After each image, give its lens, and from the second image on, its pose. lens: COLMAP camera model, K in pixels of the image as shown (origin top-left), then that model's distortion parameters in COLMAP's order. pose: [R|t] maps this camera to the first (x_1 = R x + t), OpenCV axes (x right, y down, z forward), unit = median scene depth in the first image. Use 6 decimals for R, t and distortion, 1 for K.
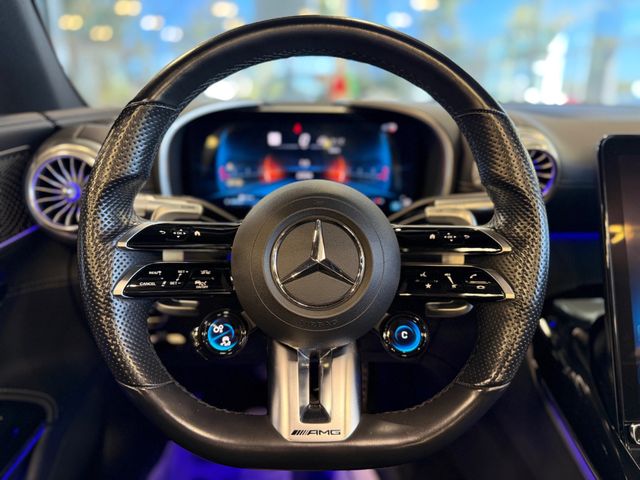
lens RADIAL K [[450.1, 0, 324.1], [0, 450.1, 238.9], [0, 0, 1]] dist [-0.020304, -0.008798]
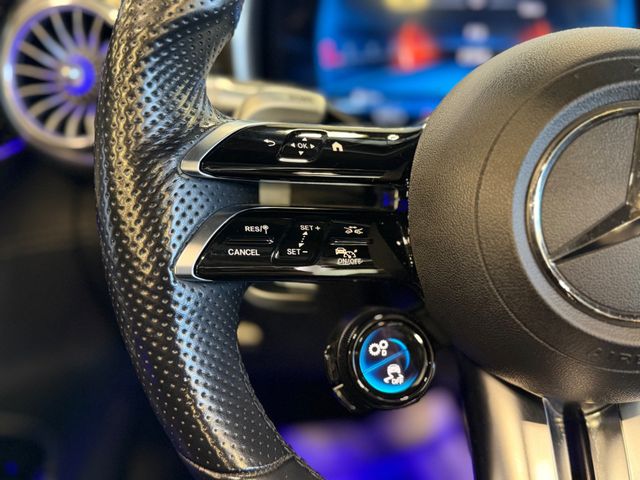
lens RADIAL K [[573.9, 0, 319.1], [0, 573.9, 243.9], [0, 0, 1]] dist [0.029595, -0.094599]
pose [[0.993675, 0.029088, -0.108465, -0.236190], [-0.017917, 0.994564, 0.102576, 0.027203], [0.110859, -0.099984, 0.988794, 0.396229]]
